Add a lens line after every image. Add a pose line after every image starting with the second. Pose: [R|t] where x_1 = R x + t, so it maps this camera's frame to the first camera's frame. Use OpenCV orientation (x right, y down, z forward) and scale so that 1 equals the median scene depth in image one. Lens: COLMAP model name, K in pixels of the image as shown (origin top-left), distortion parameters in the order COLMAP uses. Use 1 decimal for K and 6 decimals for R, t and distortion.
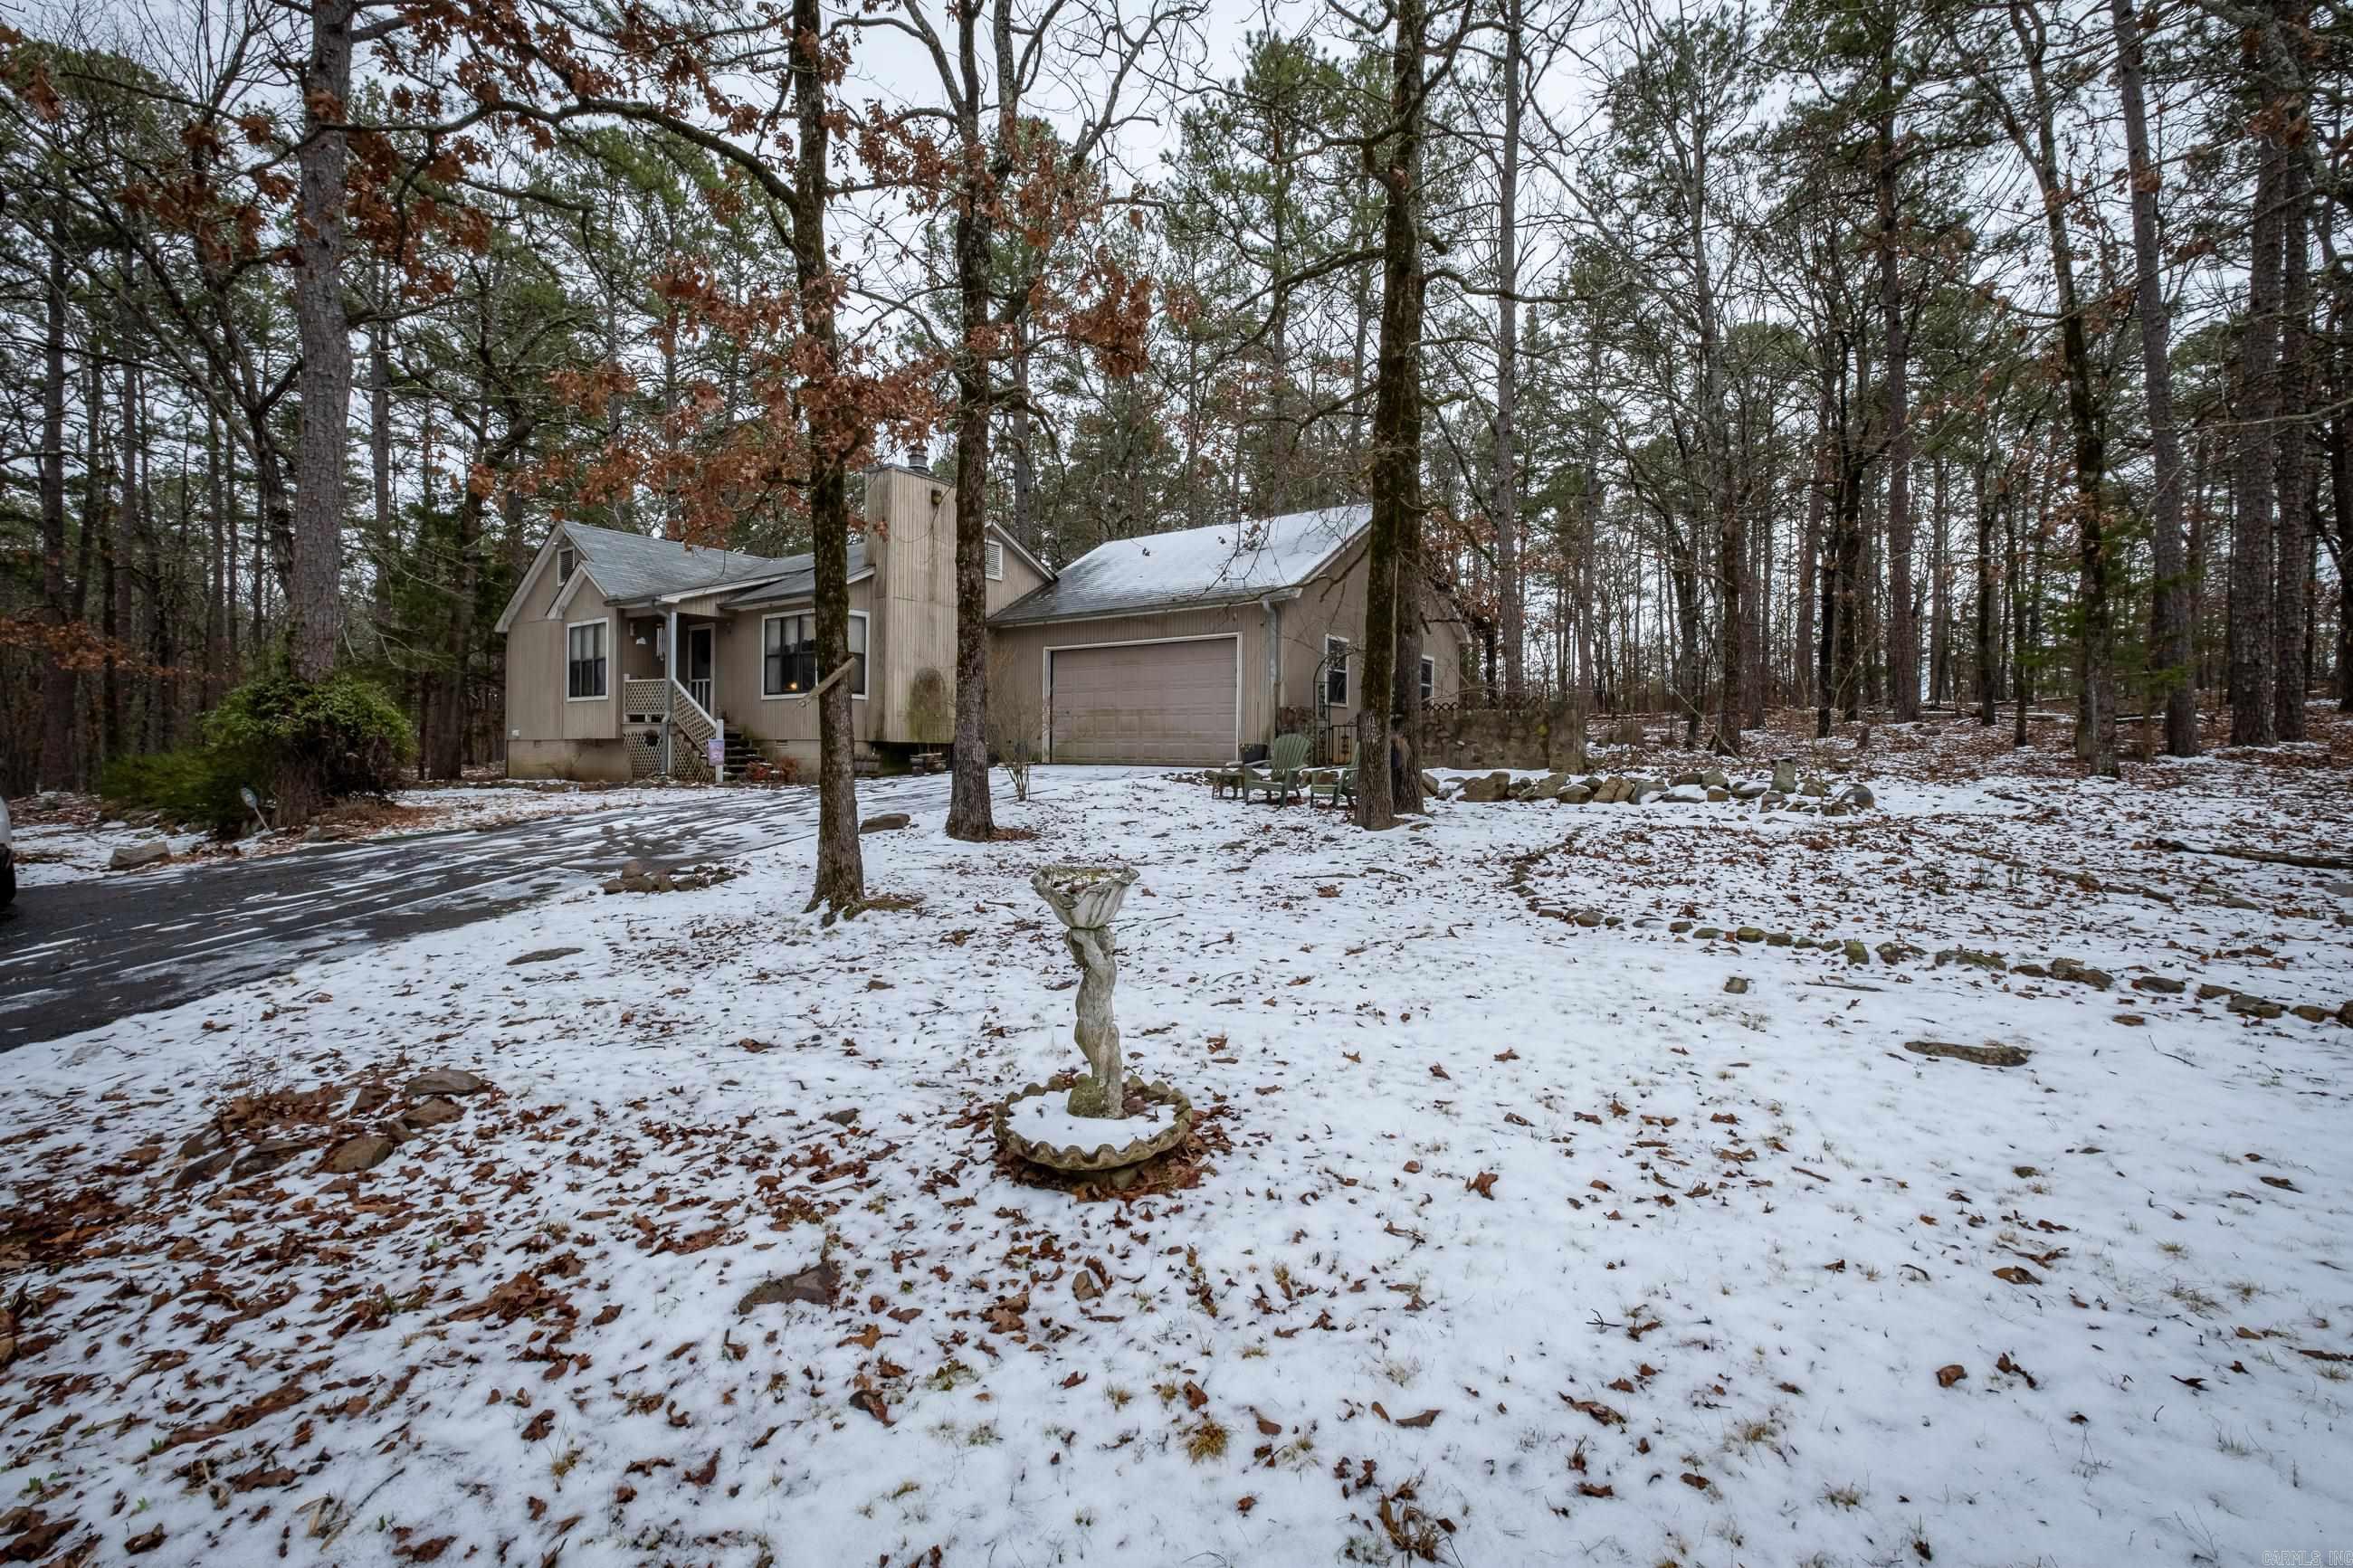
lens RADIAL K [[1055.2, 0, 1153.3], [0, 1055.2, 781.4], [0, 0, 1]] dist [-0.003973, -0.000054]
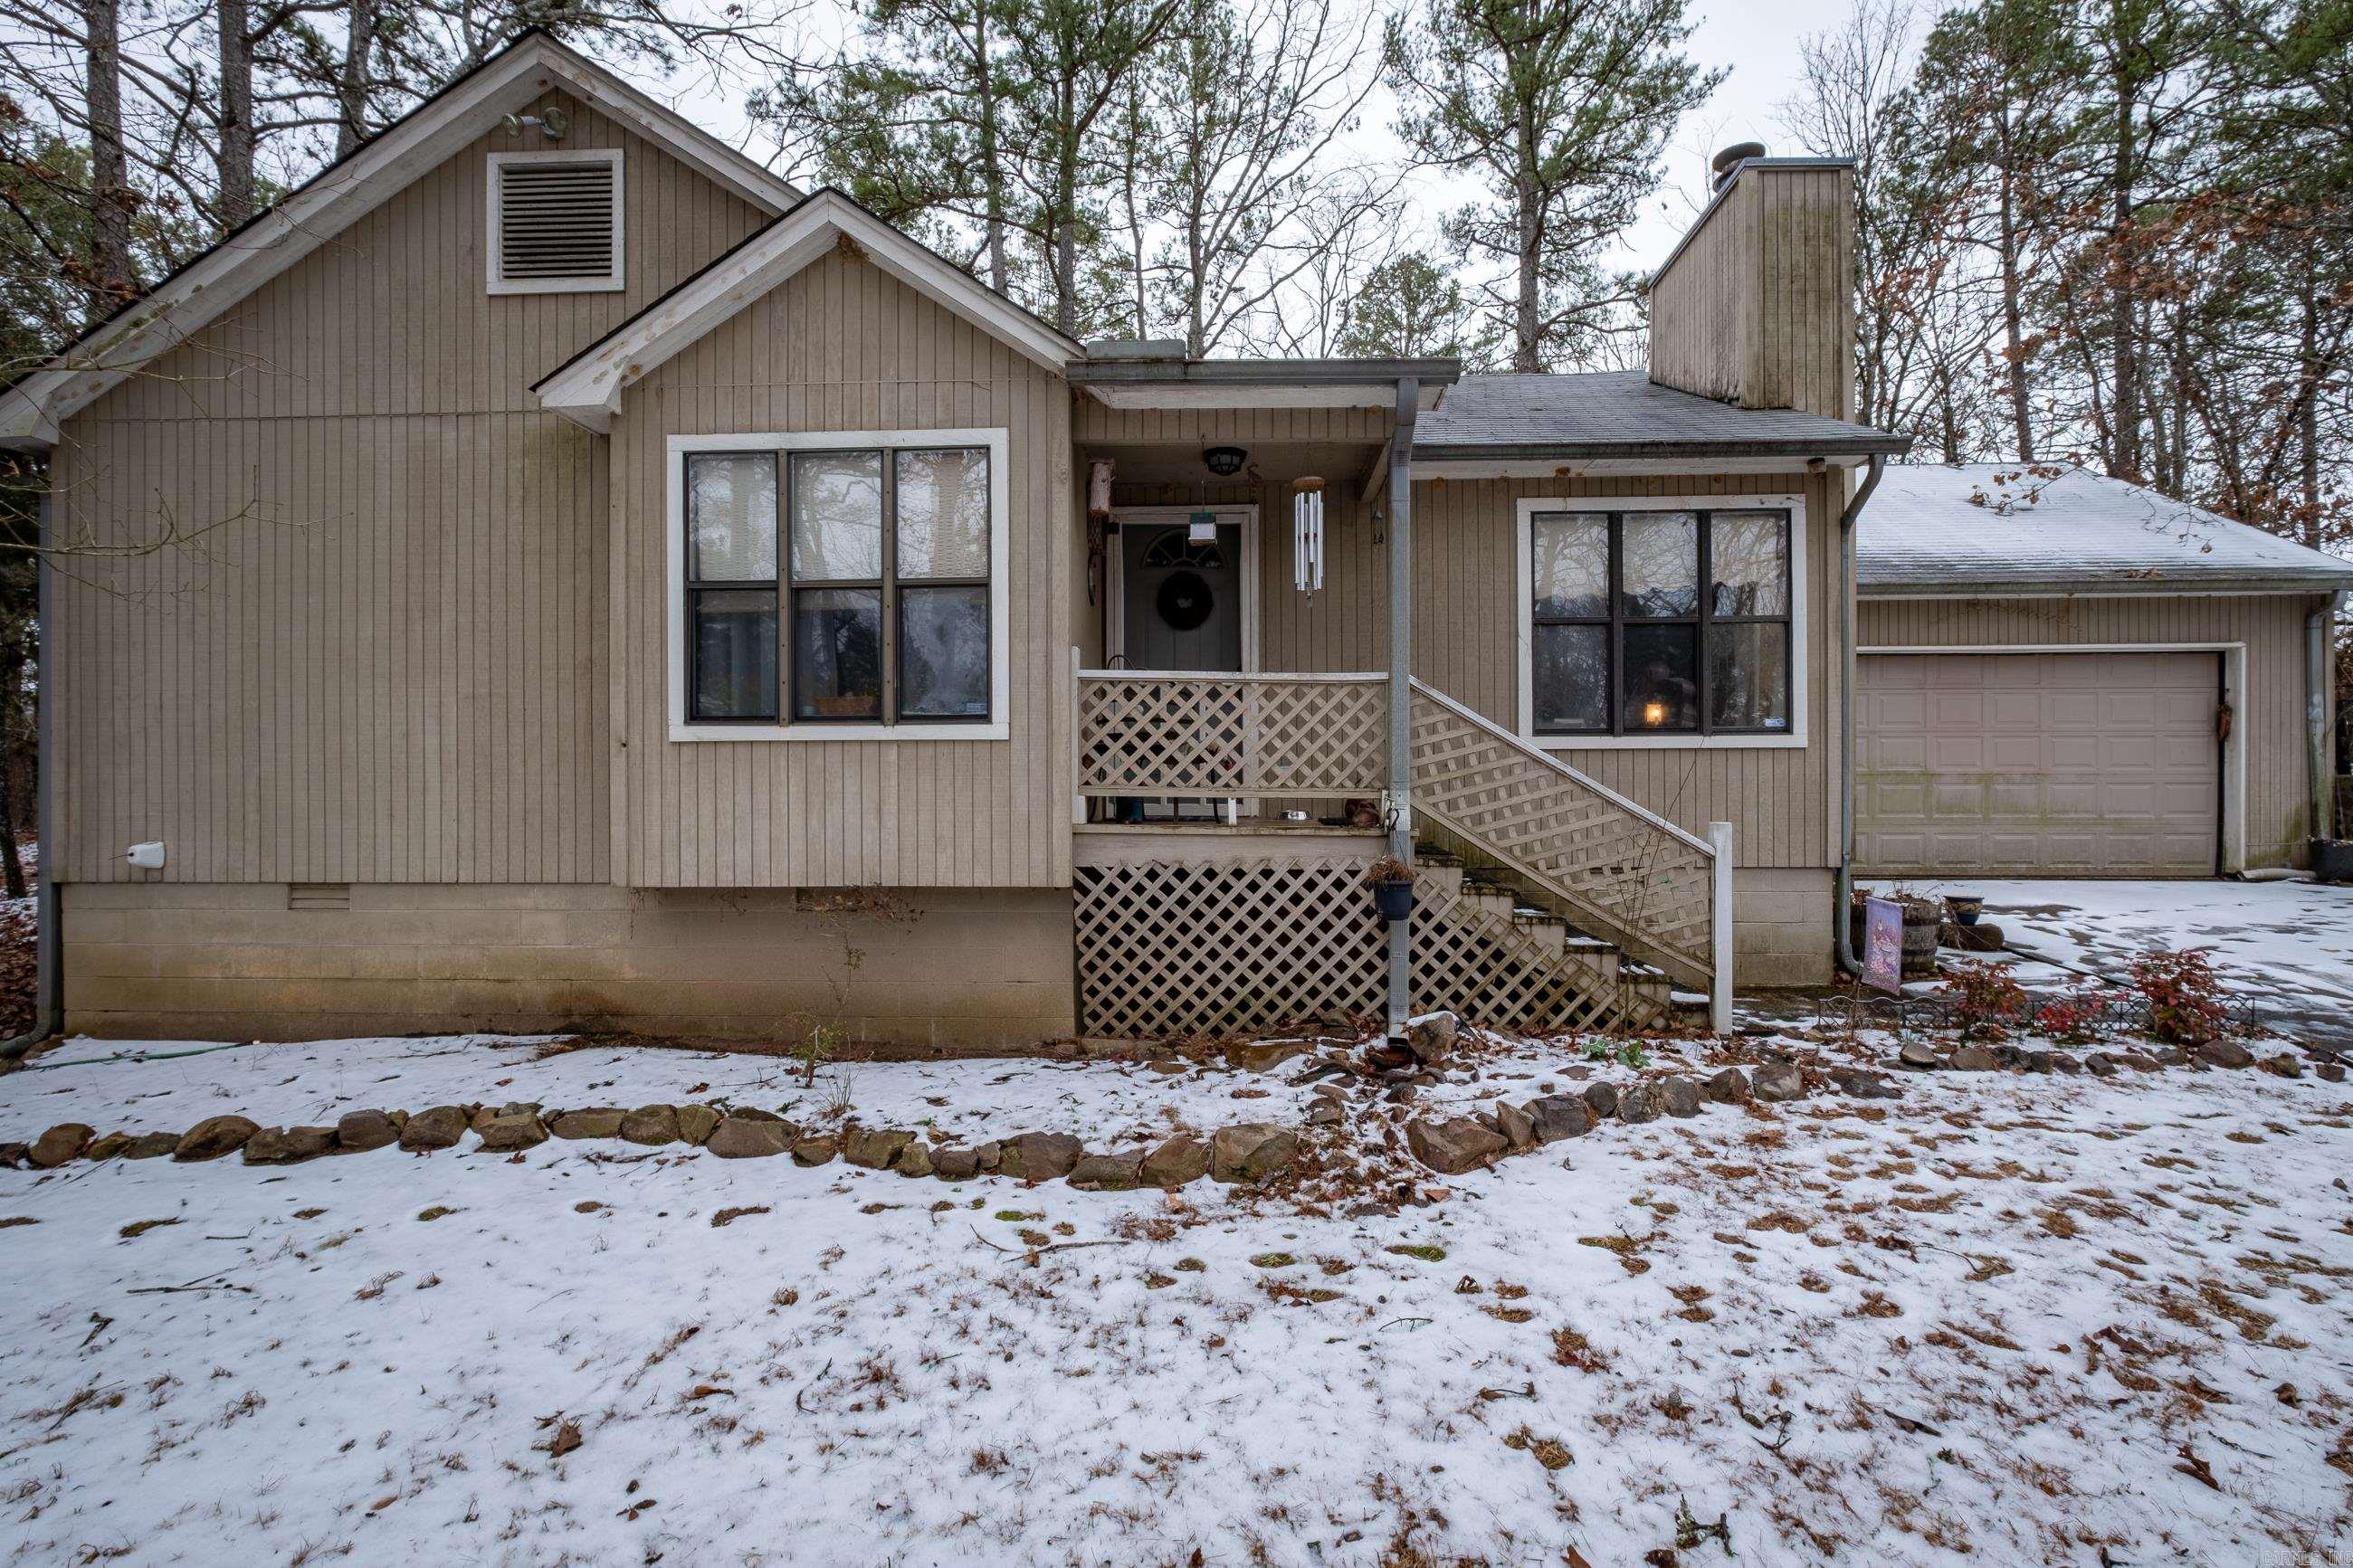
lens RADIAL K [[1071.9, 0, 1177.0], [0, 1071.9, 805.0], [0, 0, 1]] dist [-0.008573, 0.000428]
pose [[0.820475, -0.022529, 0.571238, -0.667052], [0.022706, 0.999719, 0.006815, -0.065995], [-0.571231, 0.007379, 0.820756, 0.794921]]
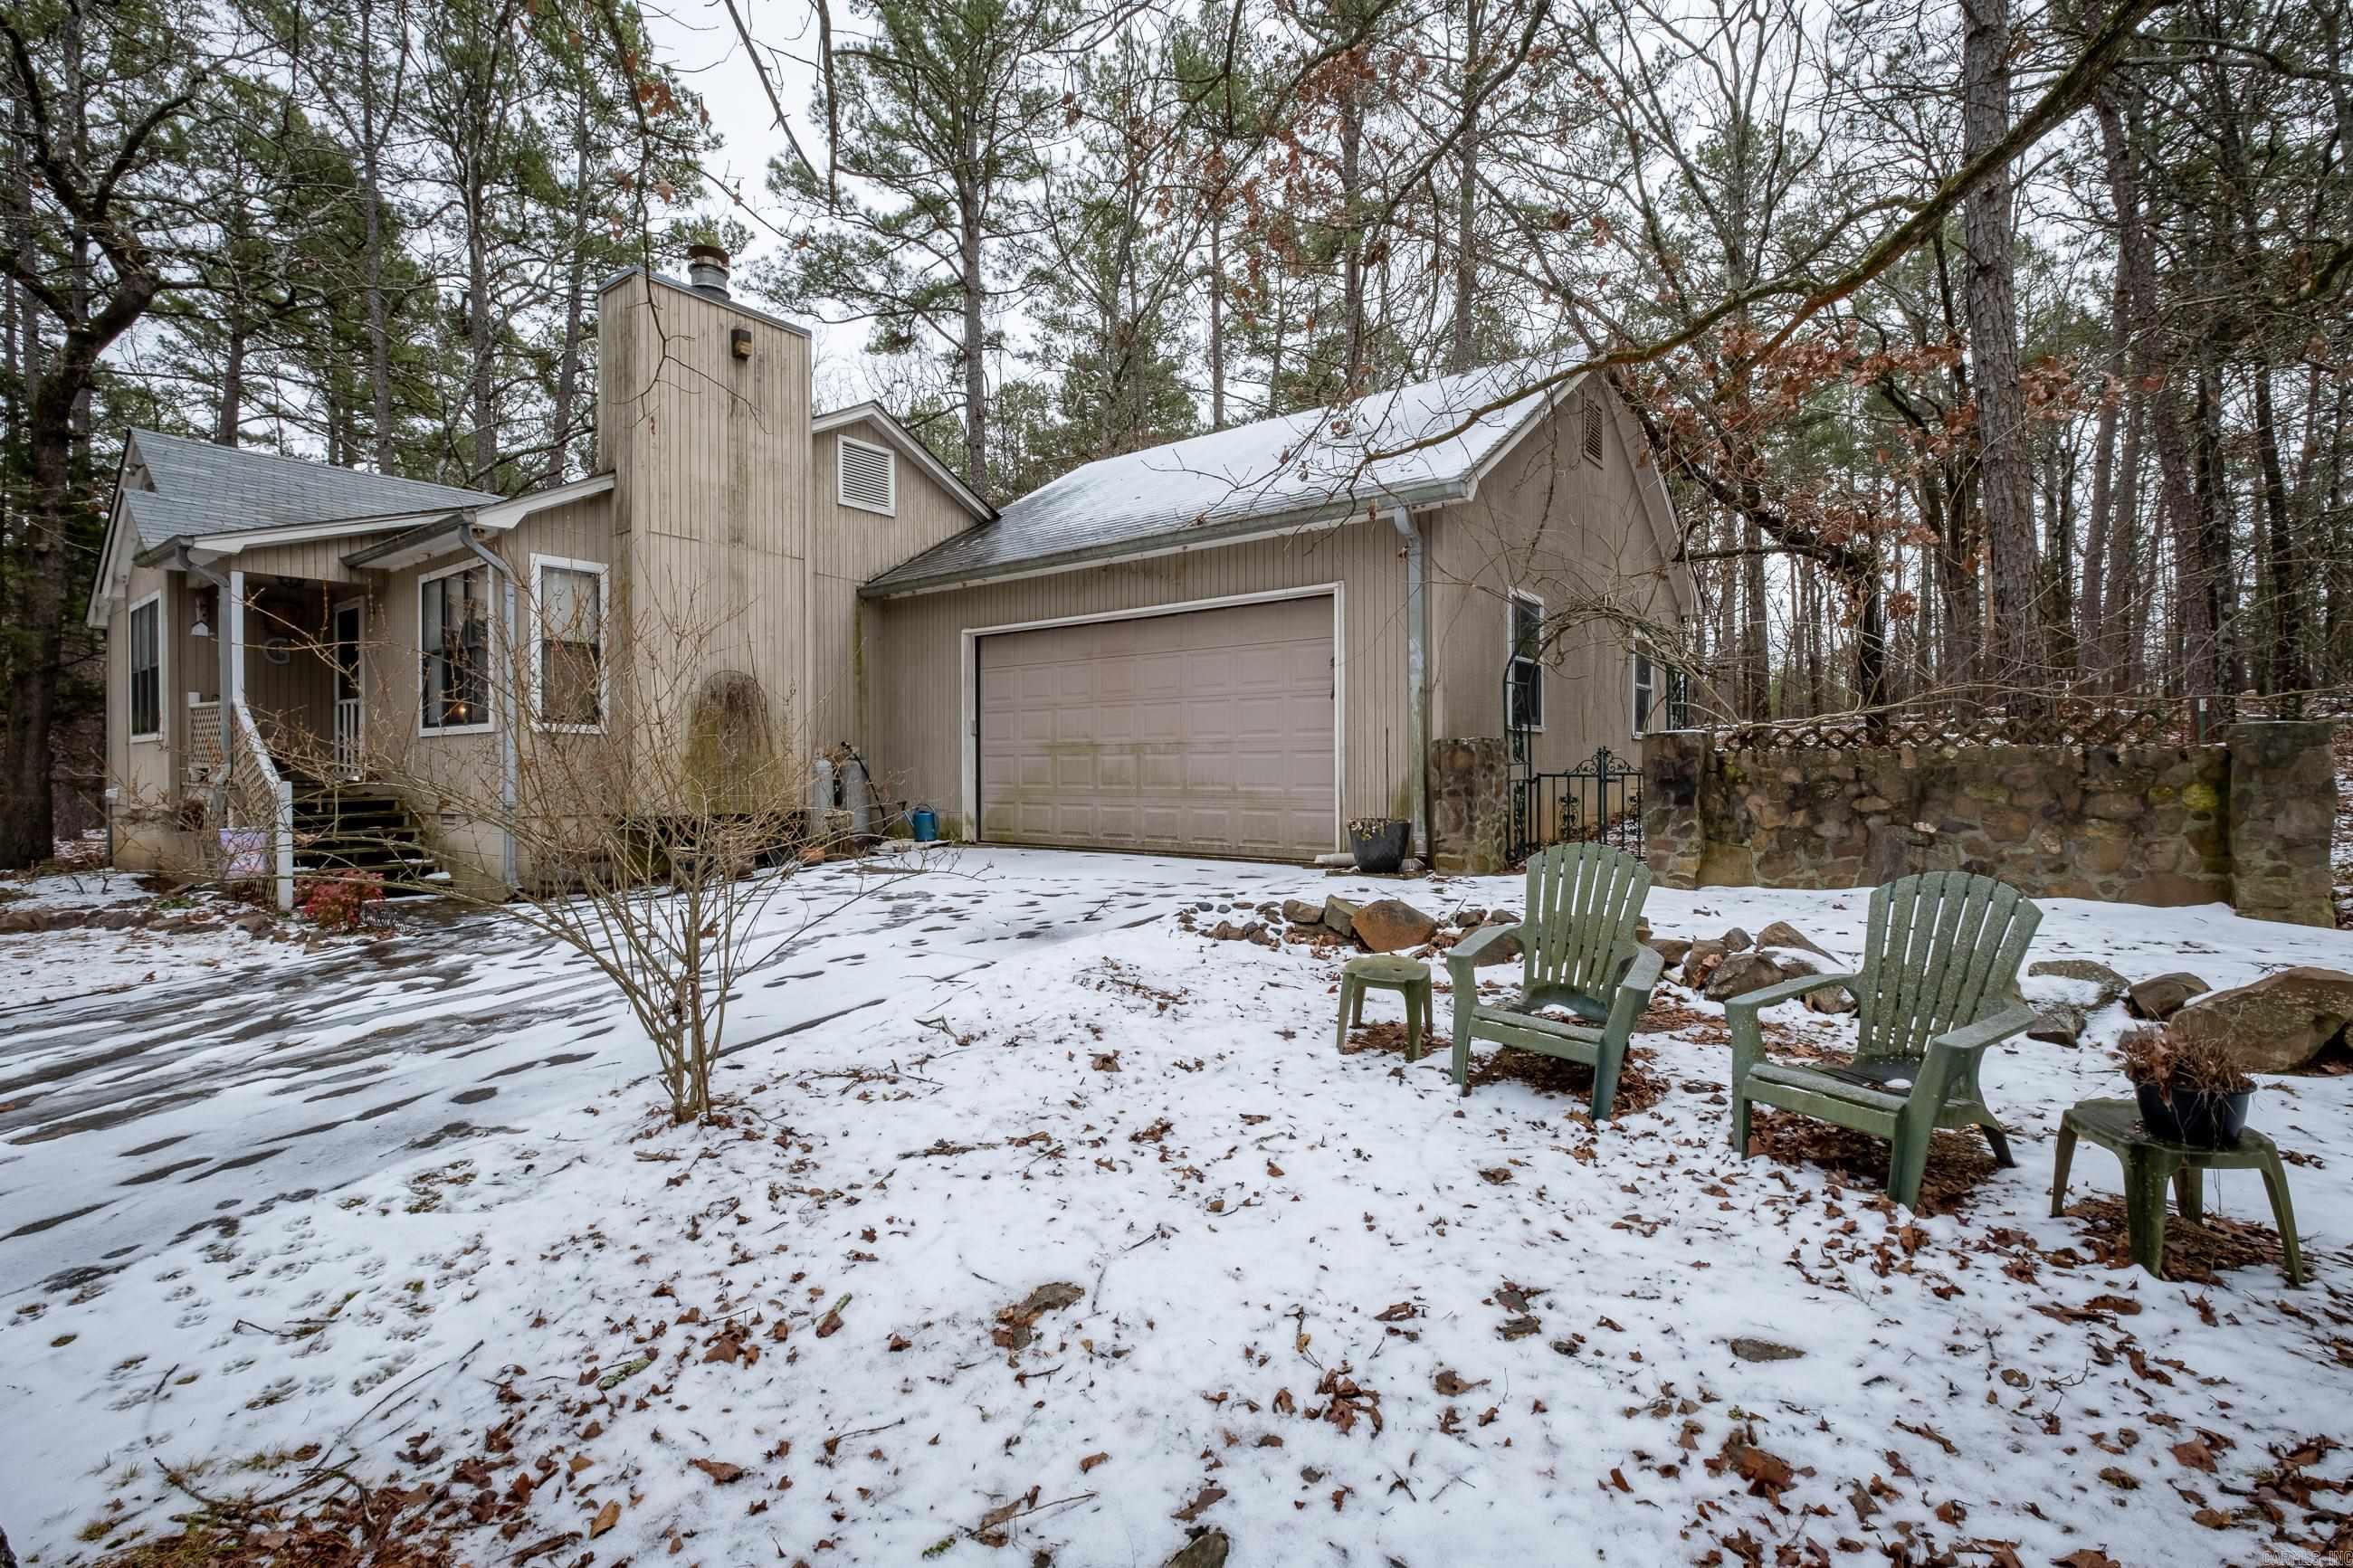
lens RADIAL K [[1055.2, 0, 1153.3], [0, 1055.2, 781.4], [0, 0, 1]] dist [-0.003973, -0.000054]
pose [[0.999648, -0.015693, -0.021398, 0.005895], [0.015460, 0.999820, -0.010998, -0.044459], [0.021567, 0.010664, 0.999711, 0.489389]]
